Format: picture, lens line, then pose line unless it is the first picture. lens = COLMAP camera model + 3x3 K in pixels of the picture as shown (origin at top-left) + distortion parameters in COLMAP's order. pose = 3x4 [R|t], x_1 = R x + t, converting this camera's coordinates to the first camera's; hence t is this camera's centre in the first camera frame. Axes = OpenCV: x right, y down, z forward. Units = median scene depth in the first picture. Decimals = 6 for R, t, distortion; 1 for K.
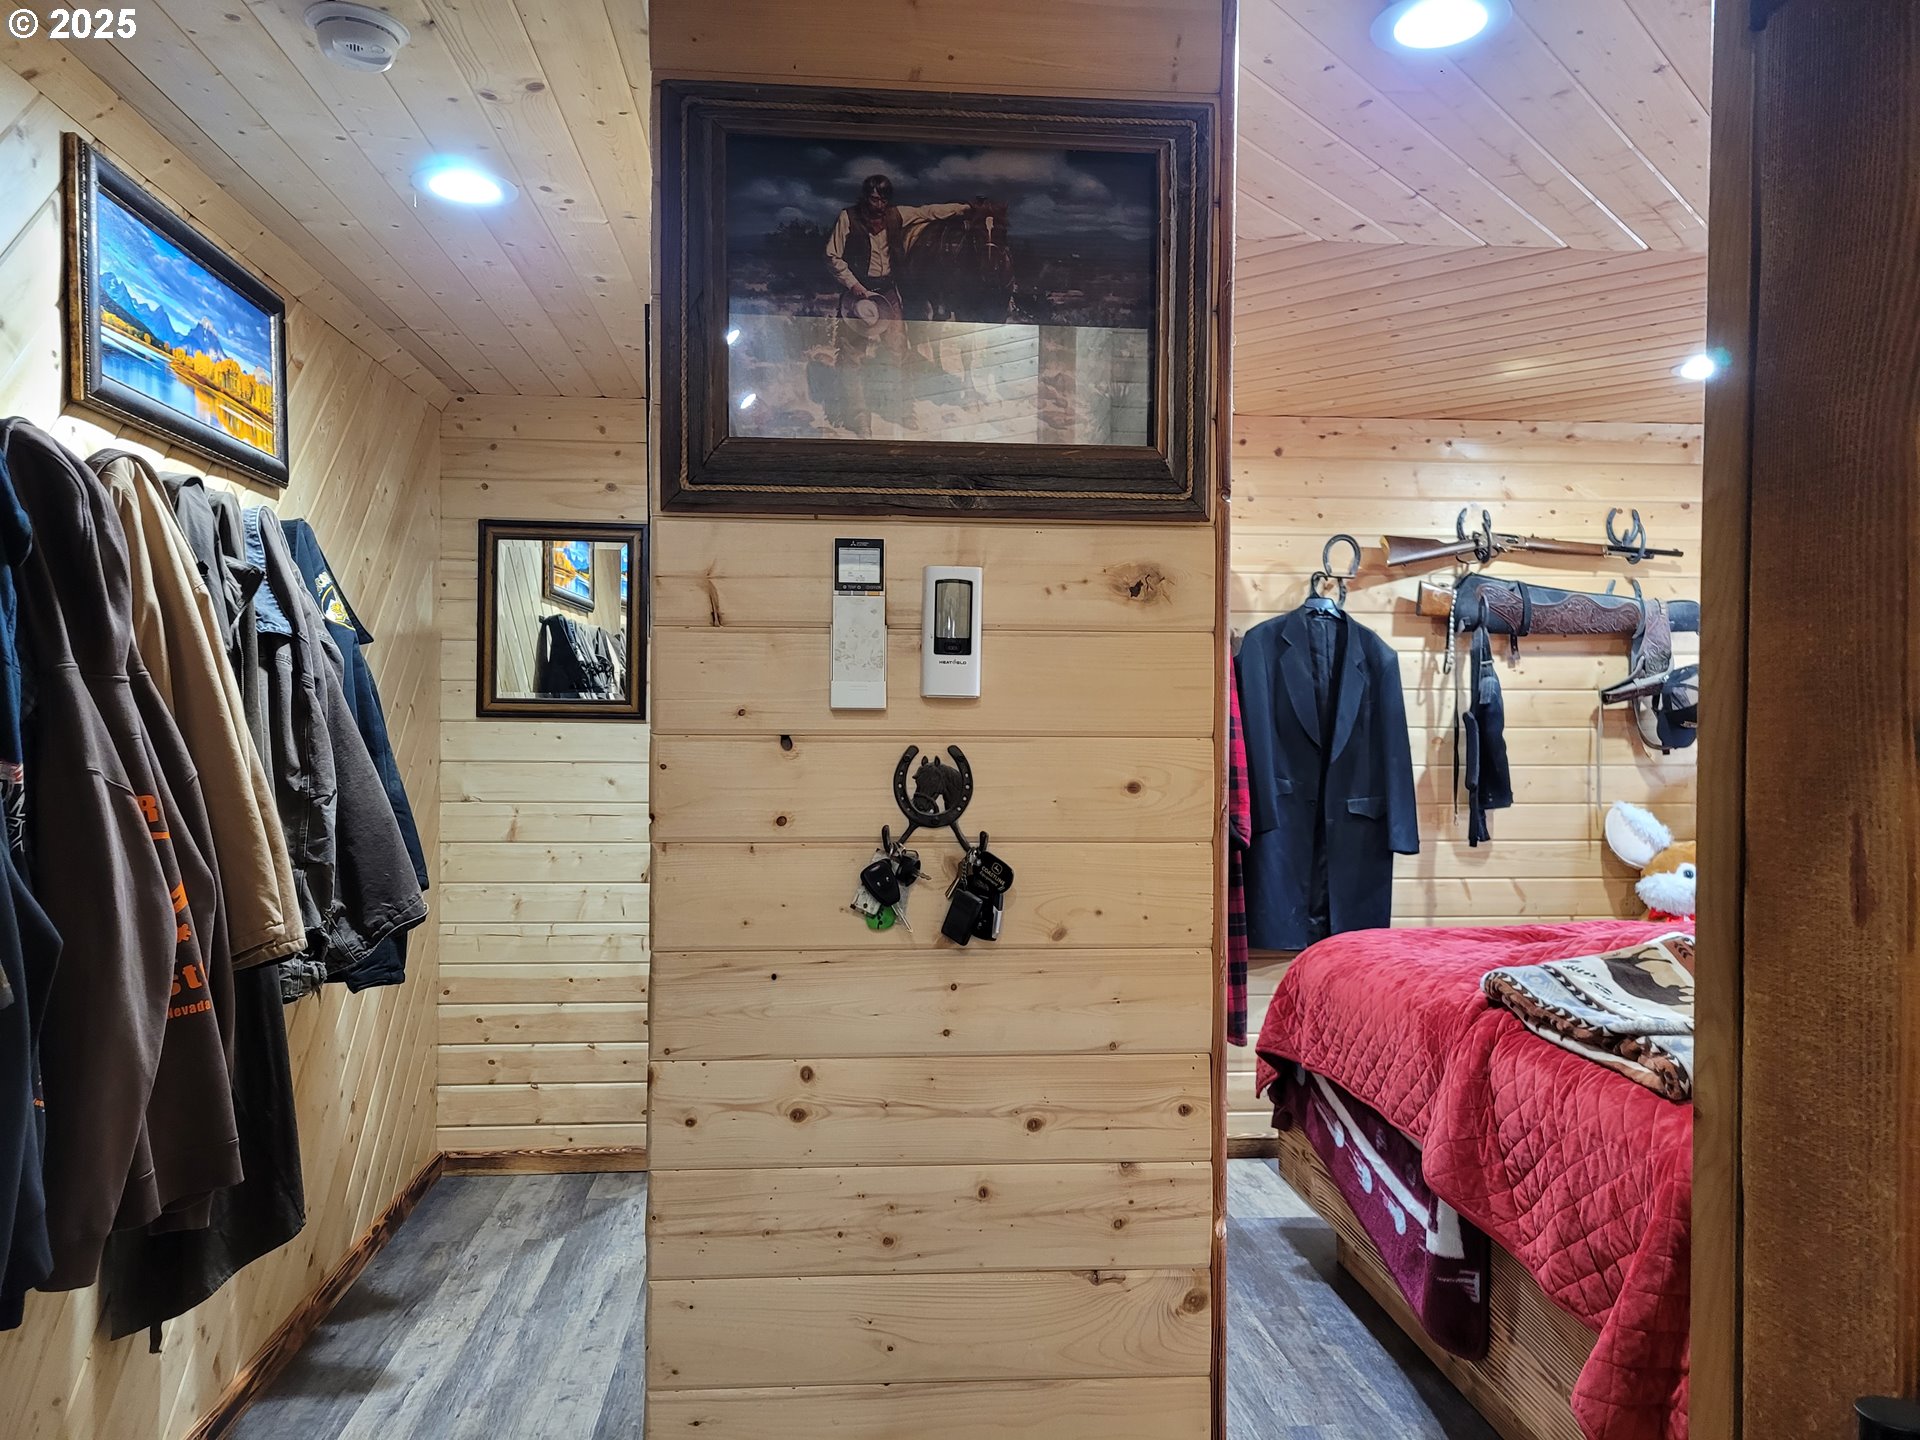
lens RADIAL K [[1463.3, 0, 960.6], [0, 1463.3, 722.7], [0, 0, 1]] dist [0.052576, -0.034876]
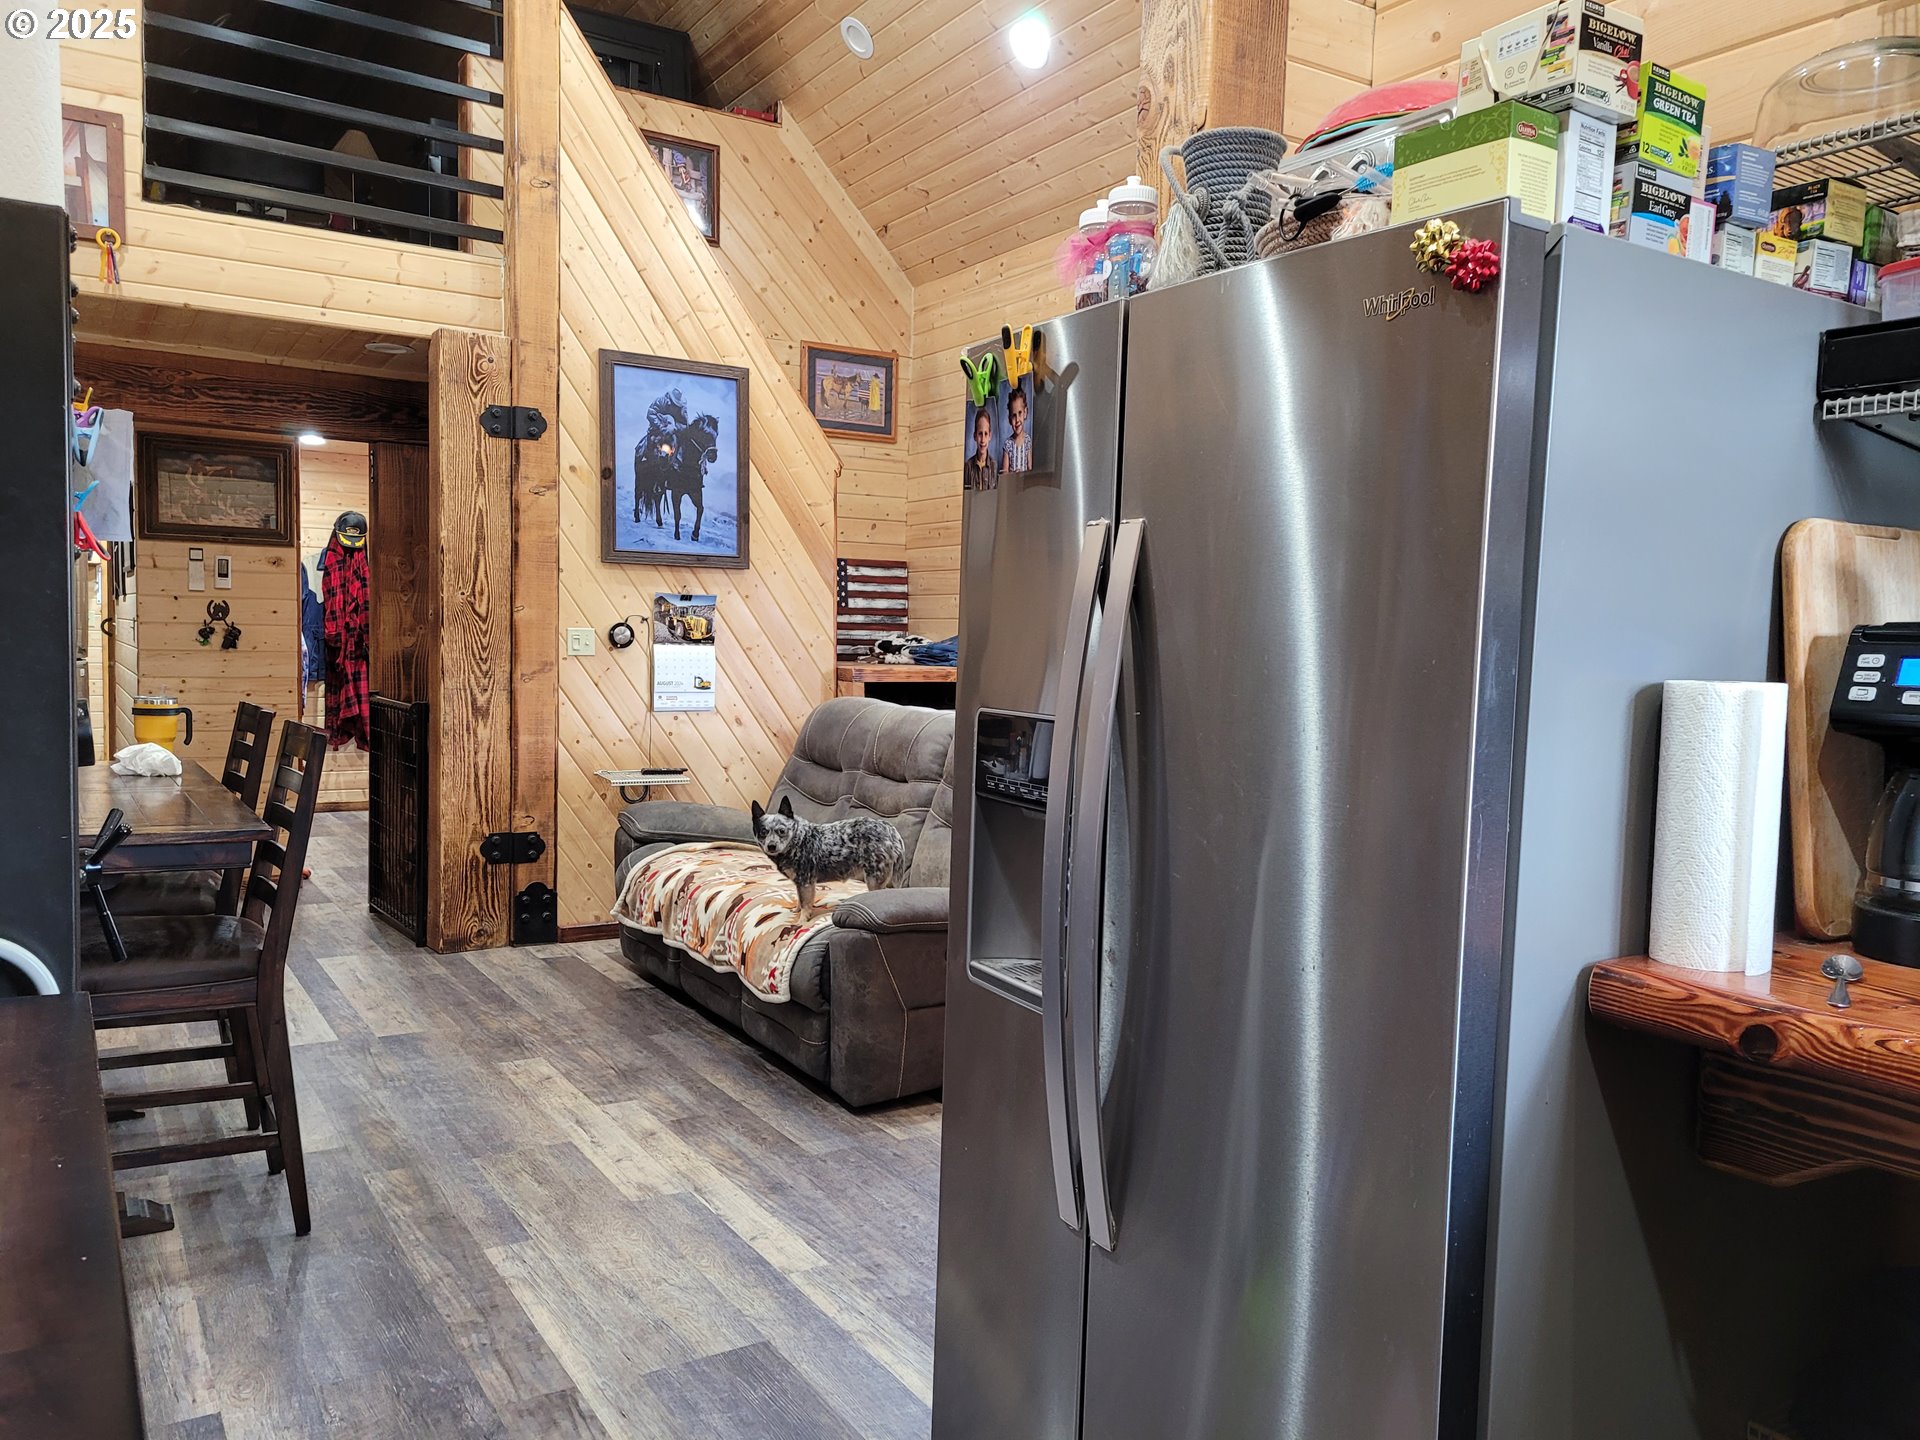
lens RADIAL K [[1463.3, 0, 960.7], [0, 1463.3, 777.0], [0, 0, 1]] dist [0.052576, -0.034876]
pose [[0.893177, -0.016808, 0.449391, -0.033491], [-0.028840, 0.995103, 0.094539, 0.058910], [-0.448779, -0.097400, 0.888319, -3.750464]]
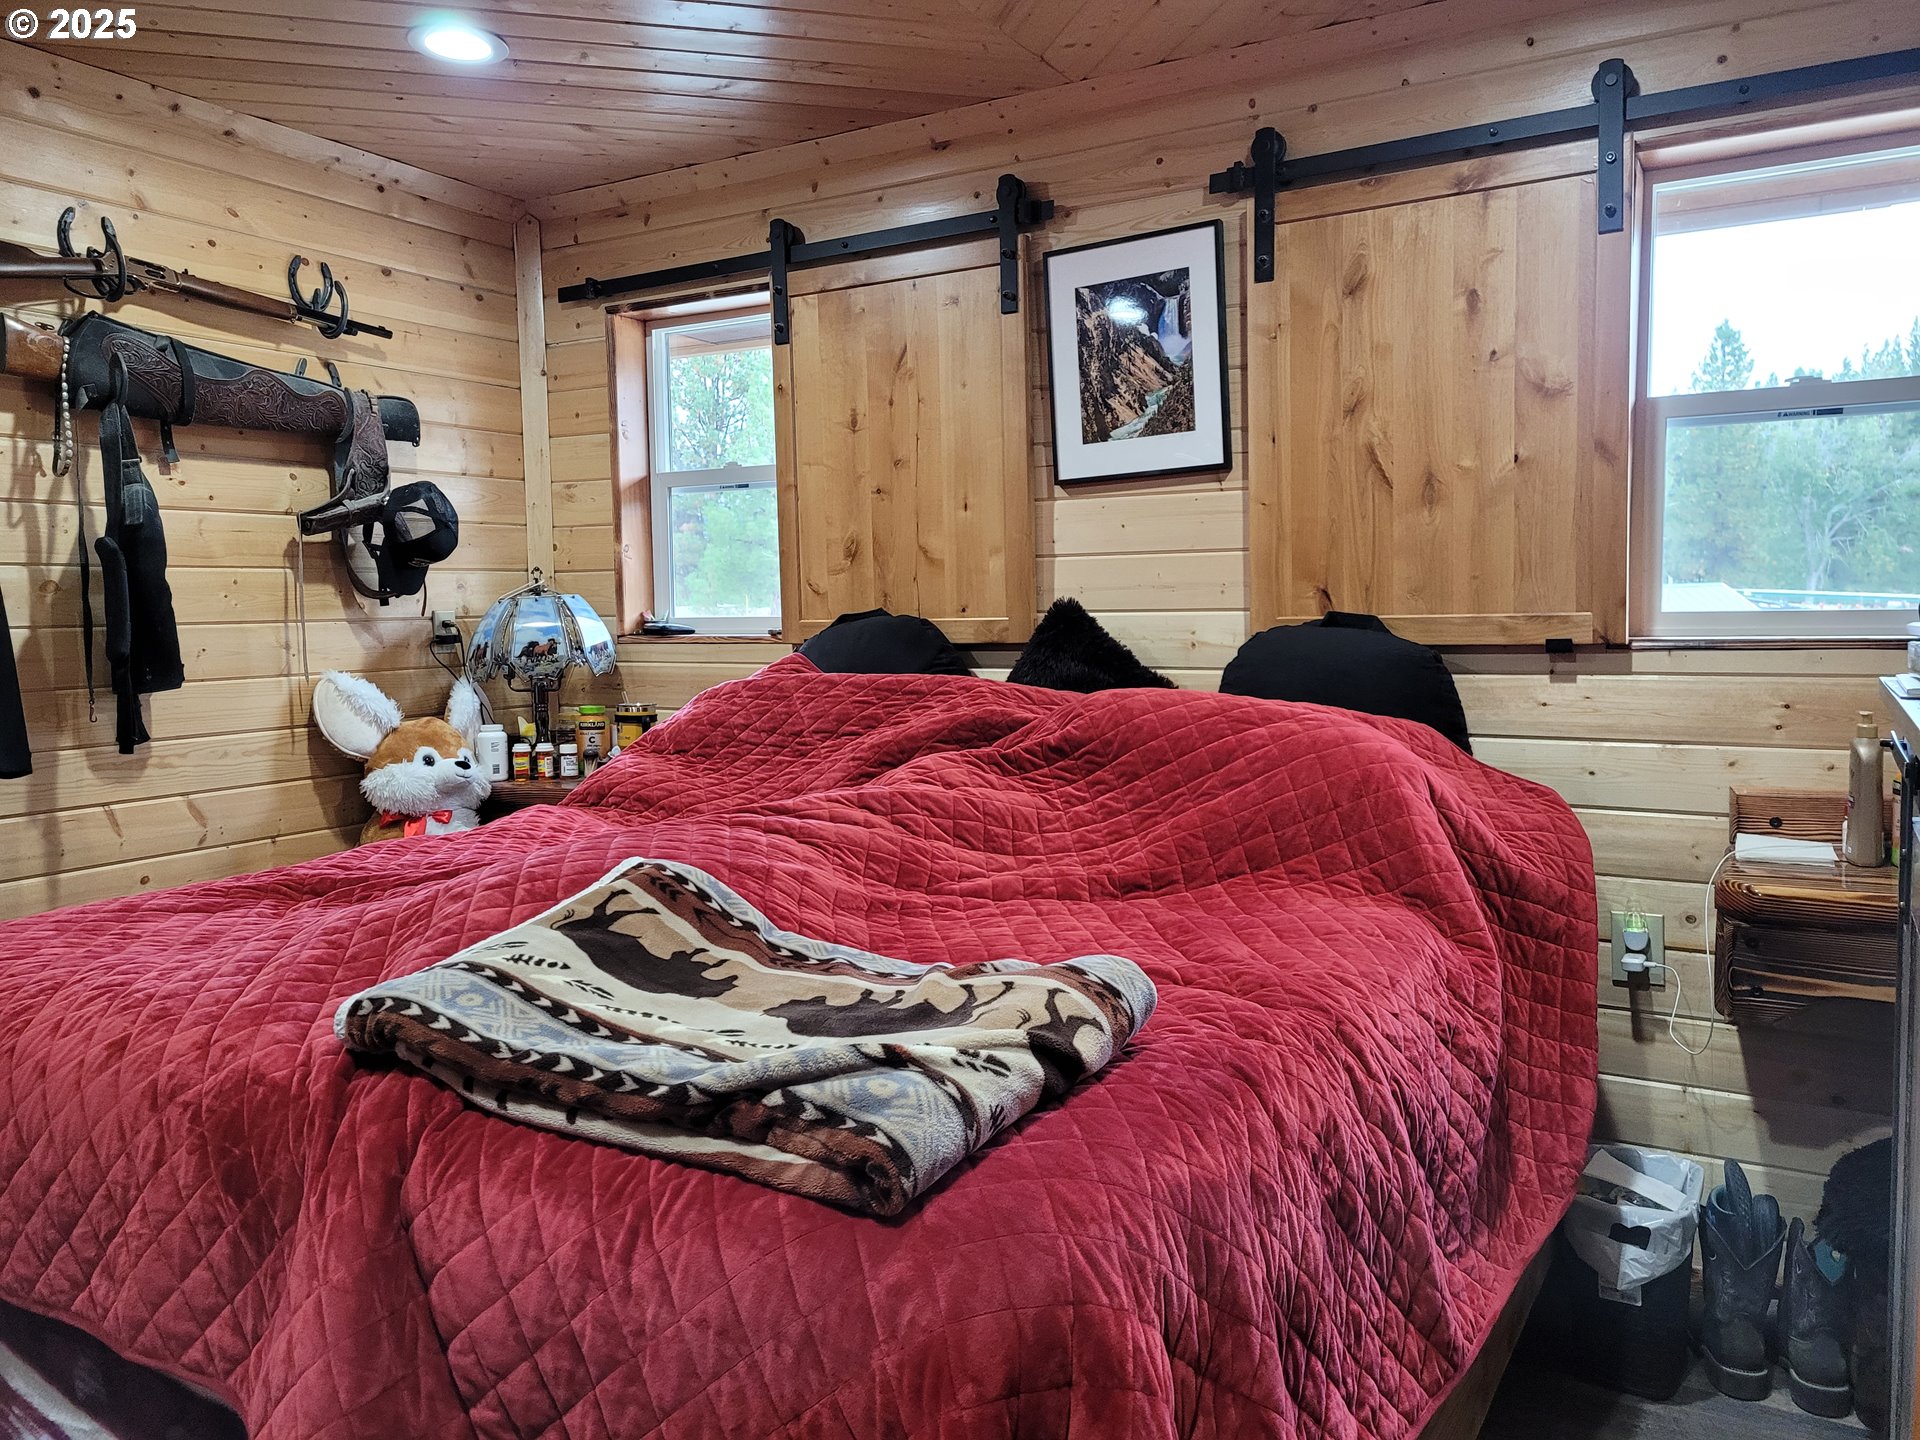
lens RADIAL K [[1463.3, 0, 971.8], [0, 1463.3, 696.3], [0, 0, 1]] dist [0.052576, -0.034876]
pose [[0.596382, -0.067471, 0.799860, 0.056501], [0.021017, 0.997432, 0.068467, 0.023498], [-0.802426, -0.024022, 0.596269, 0.325207]]
